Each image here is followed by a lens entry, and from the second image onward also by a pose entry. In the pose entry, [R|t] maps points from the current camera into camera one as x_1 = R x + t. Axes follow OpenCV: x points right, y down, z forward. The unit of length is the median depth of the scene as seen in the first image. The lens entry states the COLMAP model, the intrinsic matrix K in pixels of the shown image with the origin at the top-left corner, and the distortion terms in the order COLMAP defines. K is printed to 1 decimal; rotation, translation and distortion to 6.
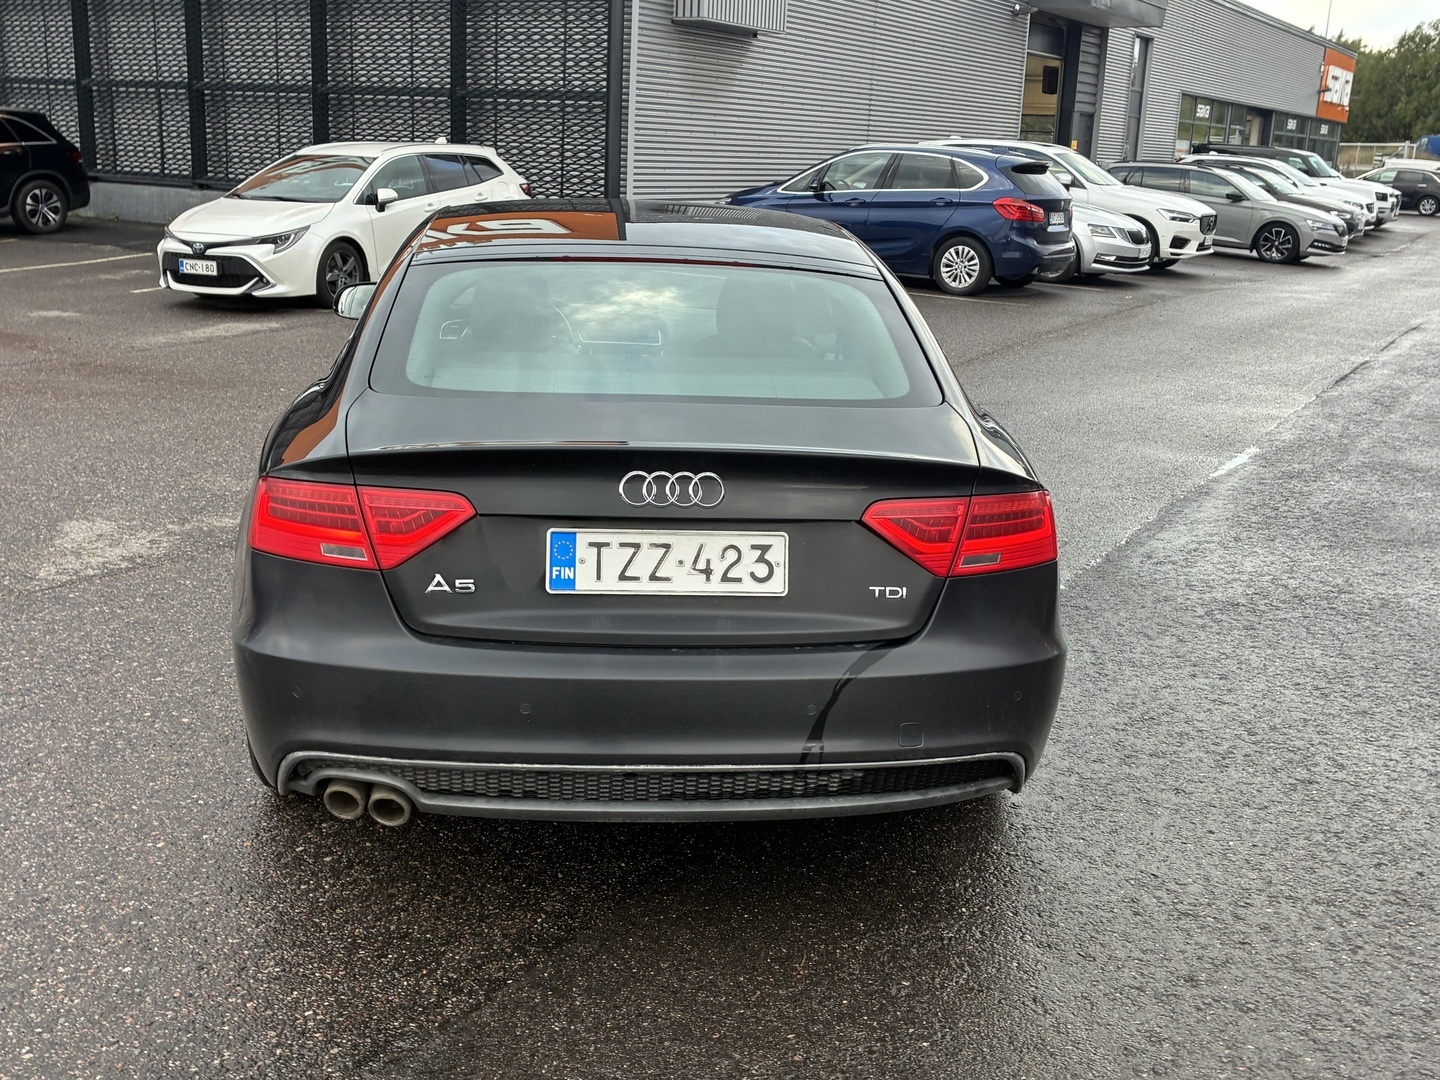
lens RADIAL K [[1551.9, 0, 720.0], [0, 1551.9, 540.0], [0, 0, 1]] dist [0.044605, -0.023064]
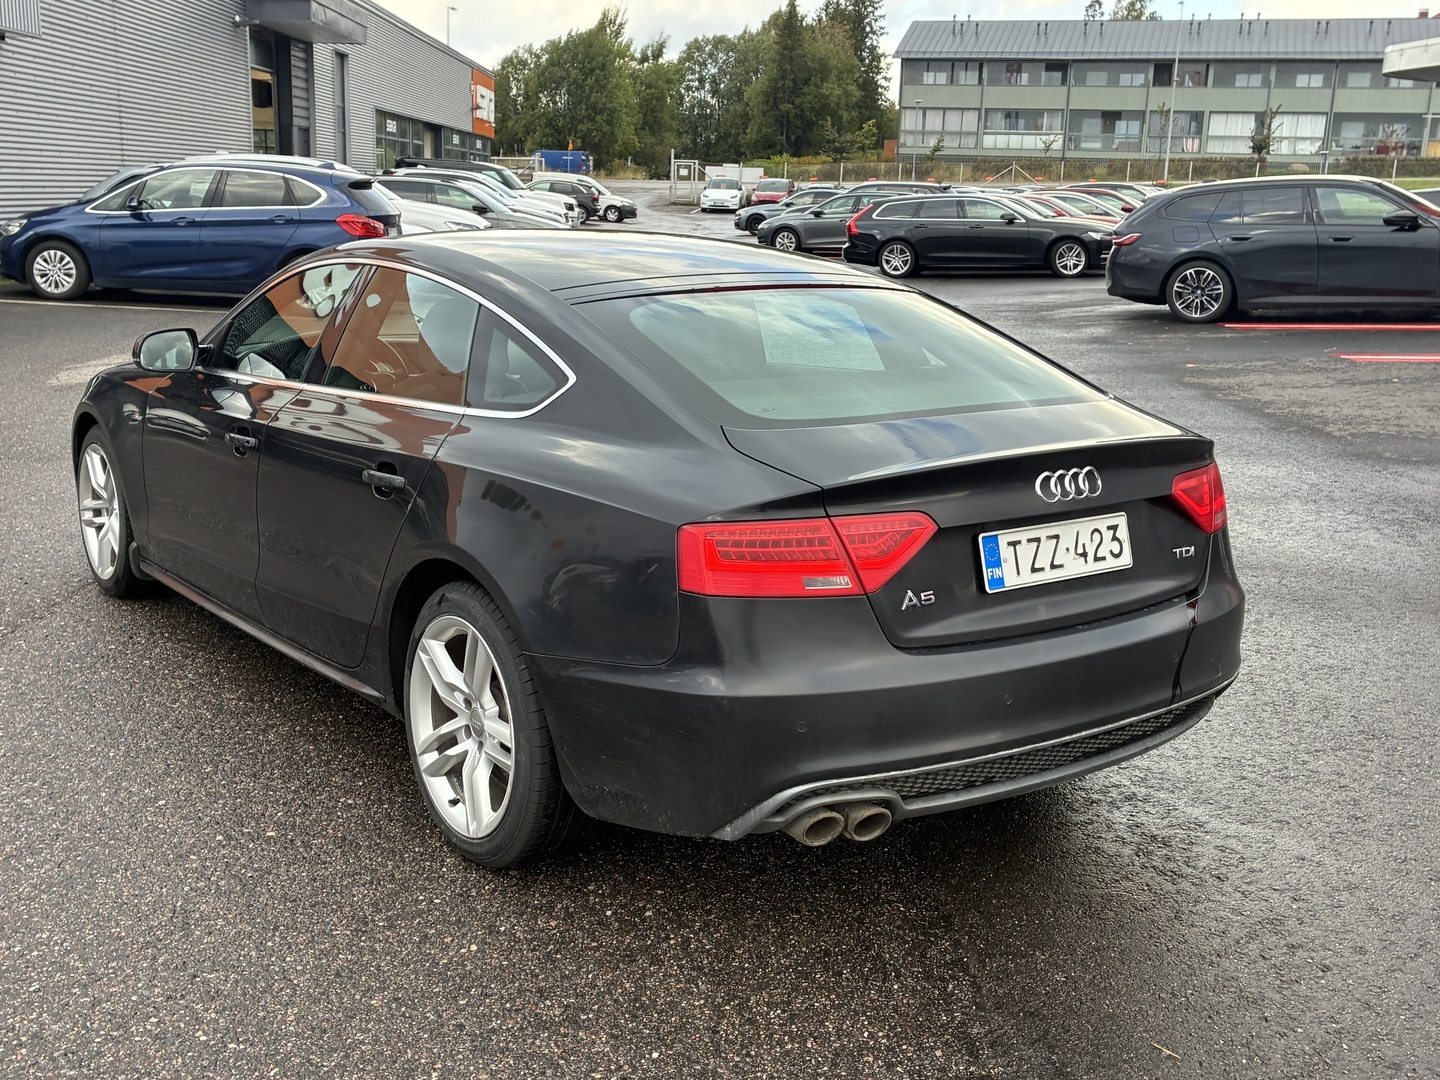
lens RADIAL K [[1549.7, 0, 702.8], [0, 1549.7, 544.6], [0, 0, 1]] dist [0.047087, 0.008372]
pose [[0.855560, -0.131585, 0.500701, -0.112517], [0.133544, 0.990522, 0.032120, -0.008375], [-0.500182, 0.039386, 0.865024, 0.021568]]
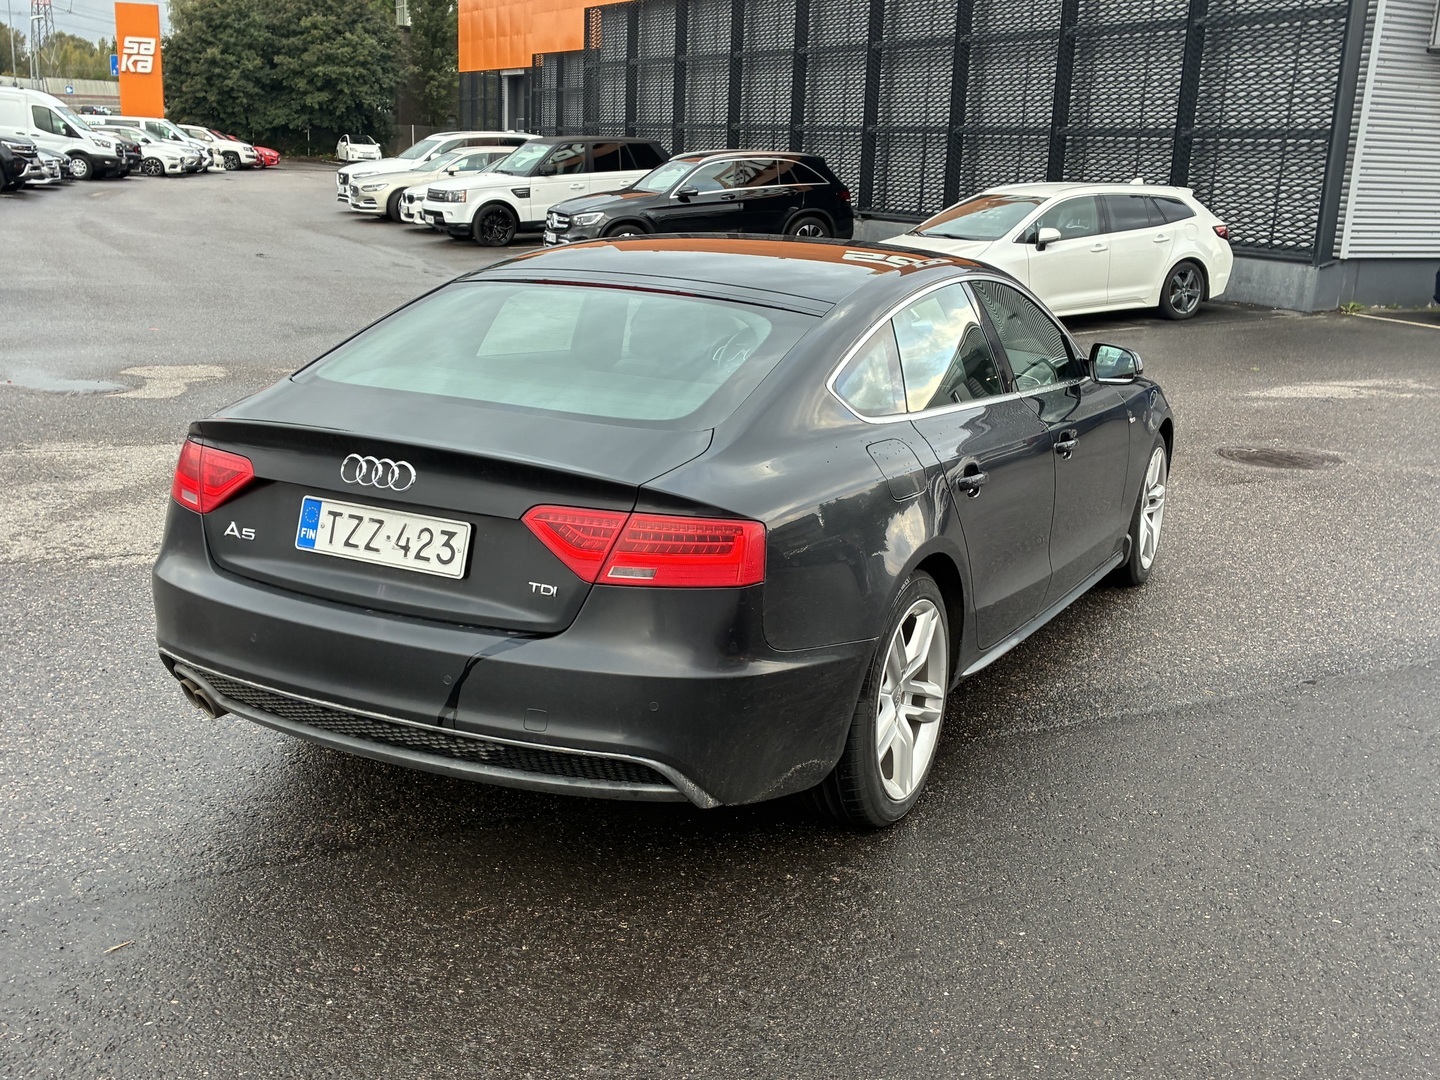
lens RADIAL K [[1549.7, 0, 702.8], [0, 1549.7, 544.6], [0, 0, 1]] dist [0.047087, 0.008372]
pose [[0.857451, 0.125760, -0.498961, 0.104684], [-0.136652, 0.990508, 0.014818, -0.004105], [0.496089, 0.055478, 0.866498, 0.014771]]
